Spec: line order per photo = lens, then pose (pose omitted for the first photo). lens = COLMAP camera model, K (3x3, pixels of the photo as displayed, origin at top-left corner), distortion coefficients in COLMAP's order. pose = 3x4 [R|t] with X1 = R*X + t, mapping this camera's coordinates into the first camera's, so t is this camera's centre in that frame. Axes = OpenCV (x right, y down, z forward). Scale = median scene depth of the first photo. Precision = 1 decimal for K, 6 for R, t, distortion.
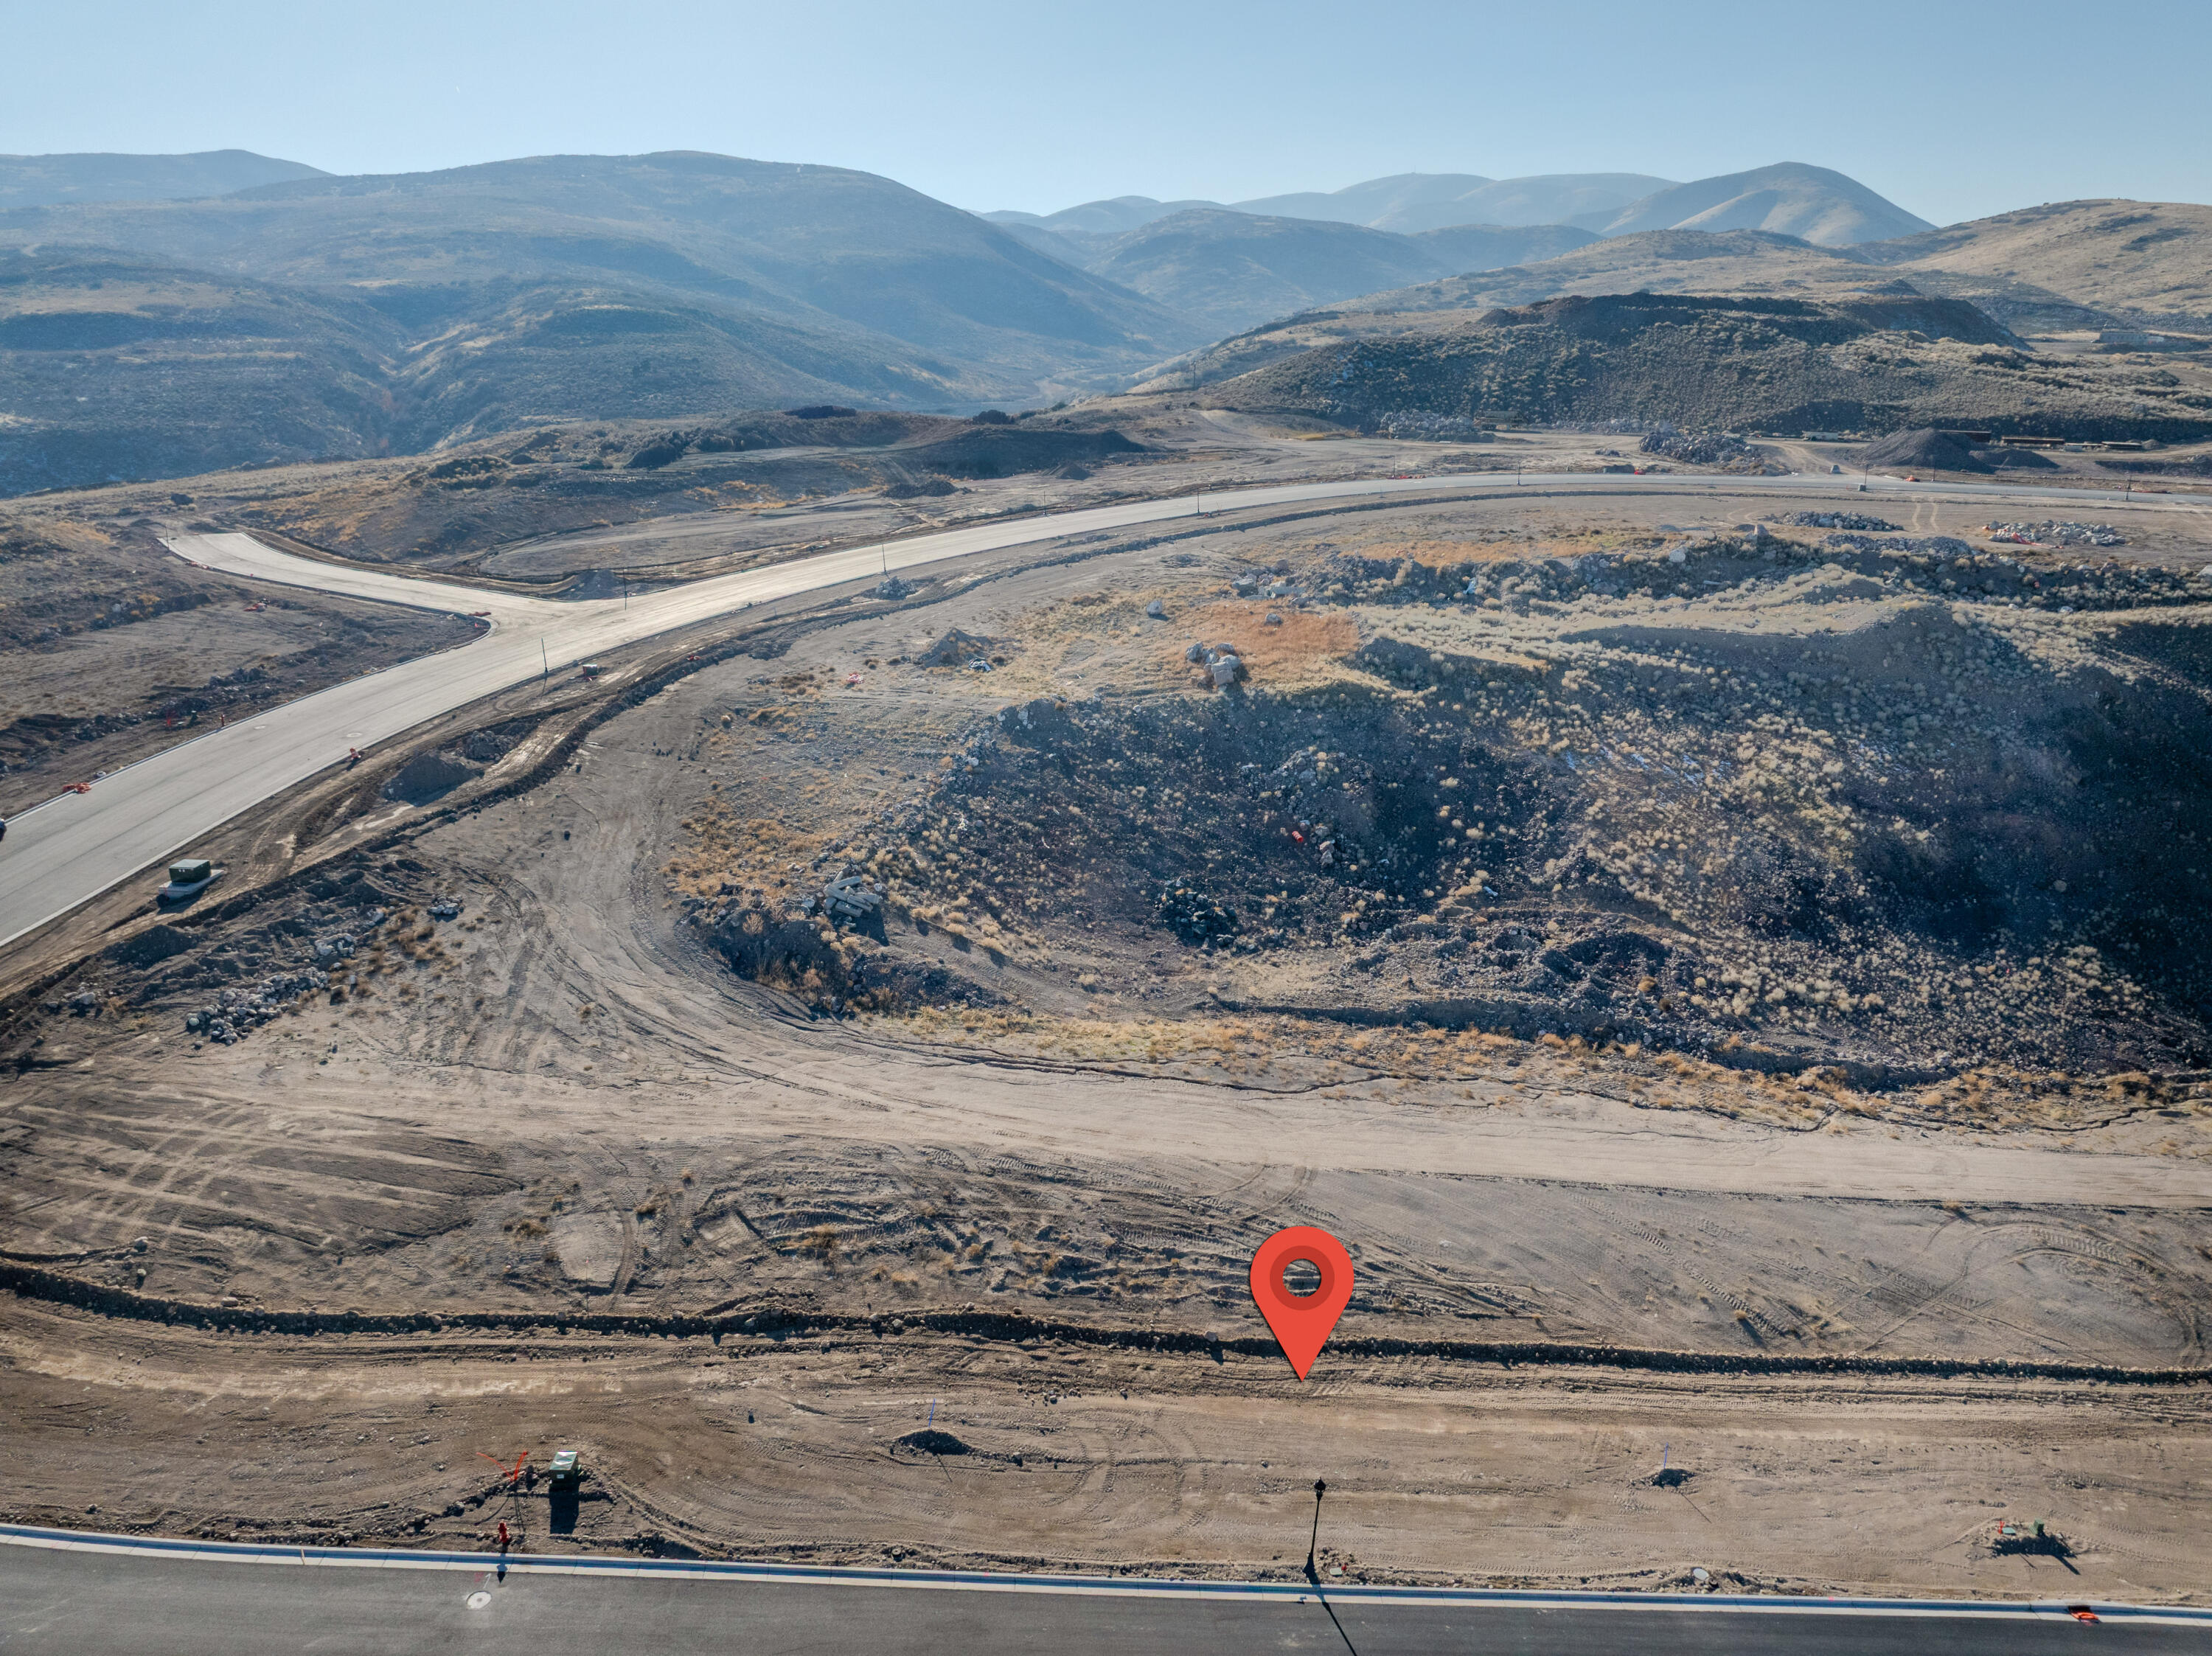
lens RADIAL K [[1563.4, 0, 1112.3], [0, 1563.4, 825.6], [0, 0, 1]] dist [-0.041138, 0.005320]
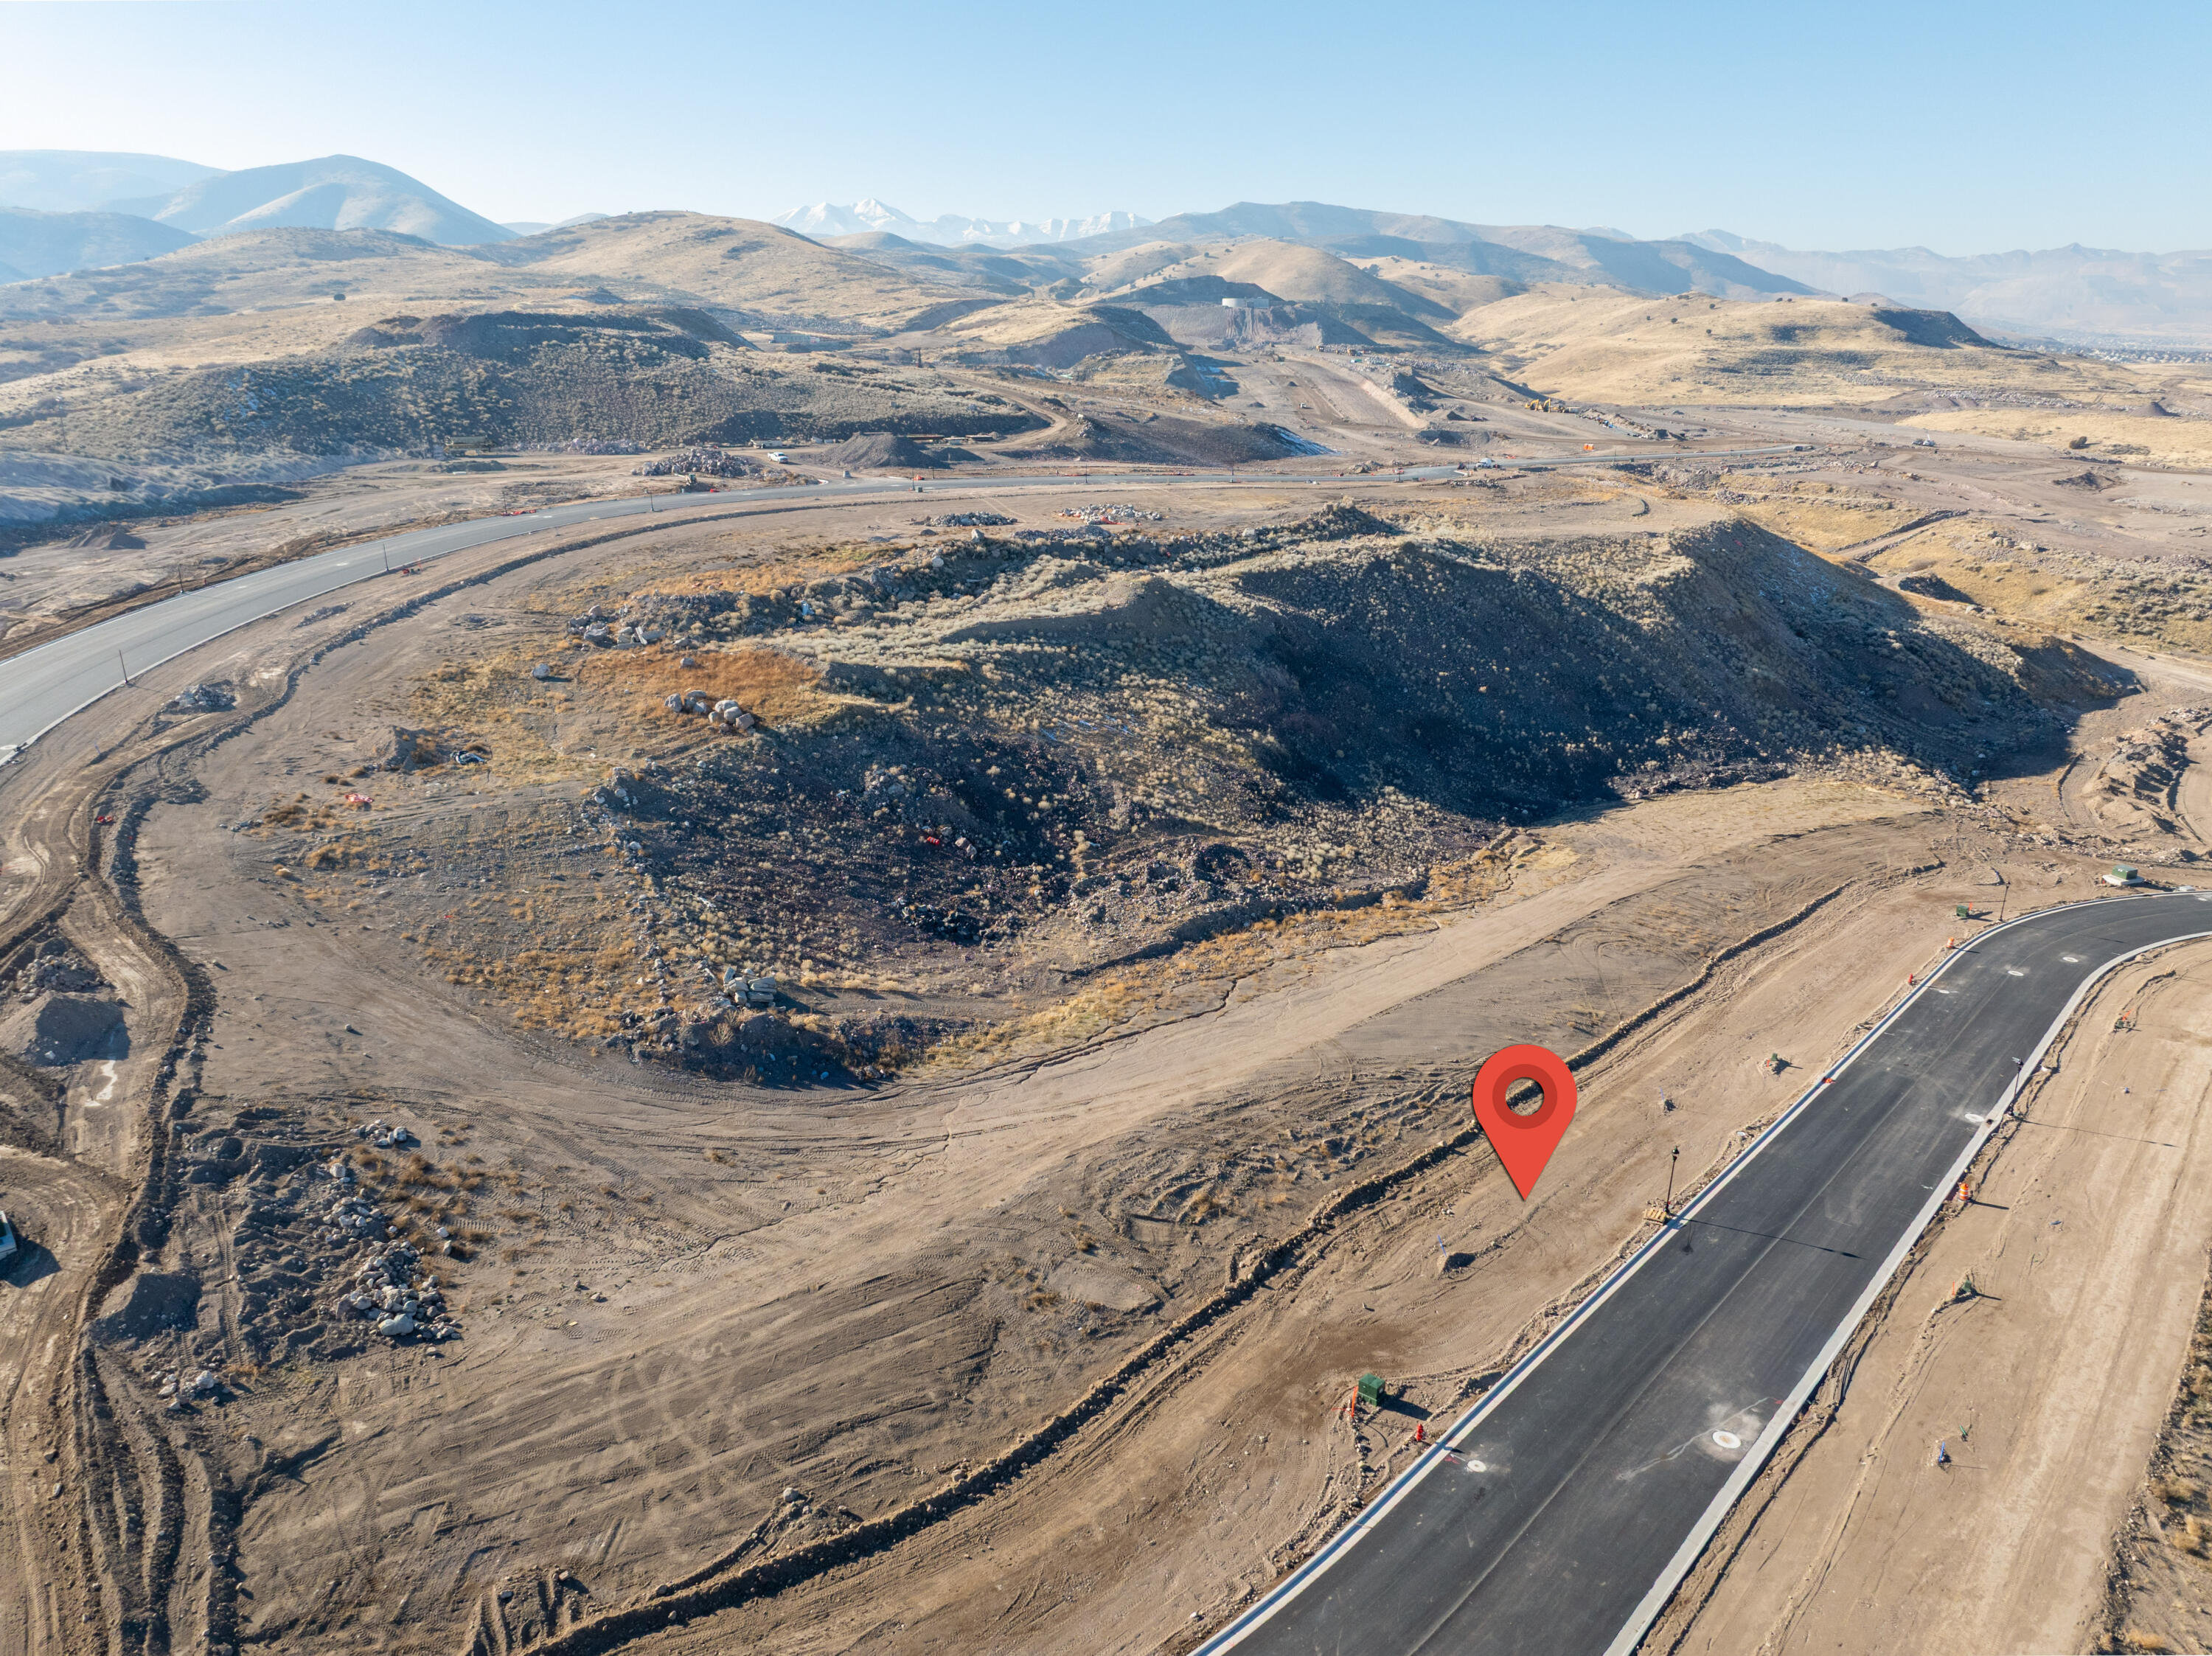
lens RADIAL K [[1562.7, 0, 1113.4], [0, 1562.7, 830.4], [0, 0, 1]] dist [-0.034669, -0.003247]
pose [[0.667733, -0.223358, 0.710101, -0.587655], [0.218448, 0.970720, 0.099919, -0.083737], [-0.711627, 0.088401, 0.696974, 0.114205]]
